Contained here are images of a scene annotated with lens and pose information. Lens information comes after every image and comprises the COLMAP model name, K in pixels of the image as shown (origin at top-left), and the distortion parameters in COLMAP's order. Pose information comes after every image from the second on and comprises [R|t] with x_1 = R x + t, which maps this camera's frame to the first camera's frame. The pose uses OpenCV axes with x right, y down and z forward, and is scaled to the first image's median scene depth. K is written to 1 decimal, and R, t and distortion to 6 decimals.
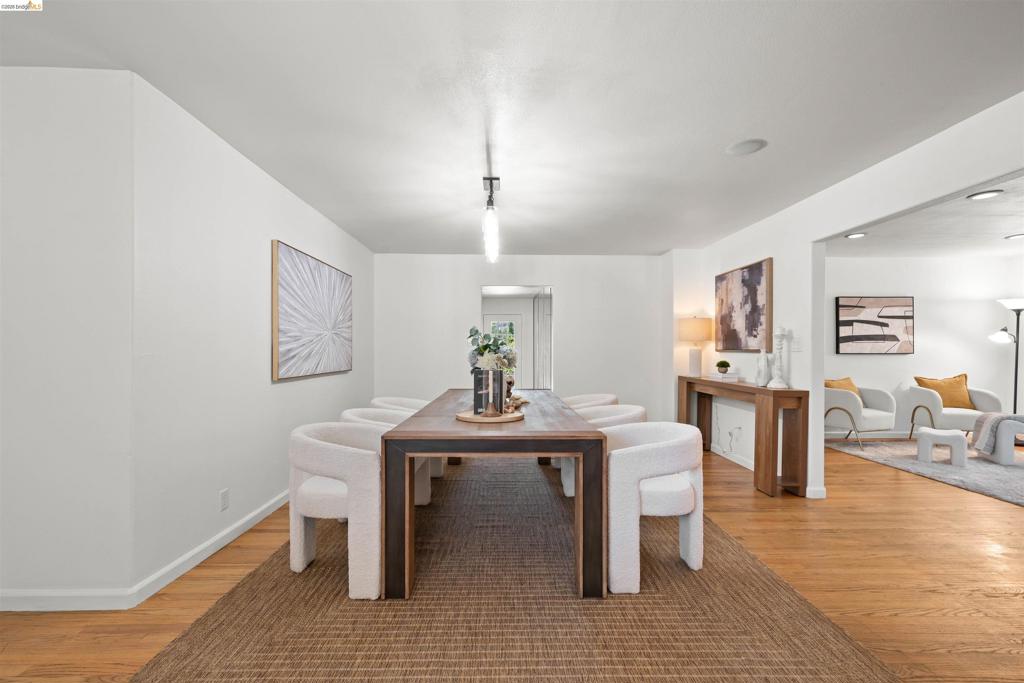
lens RADIAL K [[437.4, 0, 509.9], [0, 437.4, 352.4], [0, 0, 1]] dist [0.000044, 0.000183]
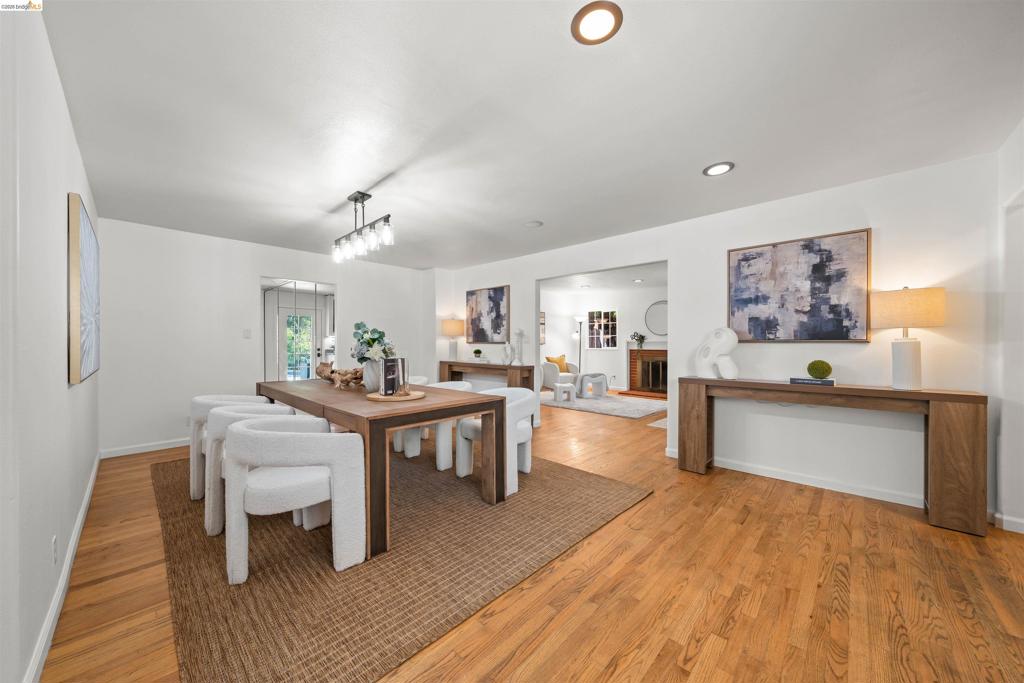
lens RADIAL K [[377.1, 0, 510.9], [0, 377.1, 347.1], [0, 0, 1]] dist [-0.000903, -0.000100]
pose [[0.696550, -0.009967, 0.717439, -0.359129], [0.005126, 0.999947, 0.008916, 0.000490], [-0.717490, -0.002533, 0.696564, 0.021946]]
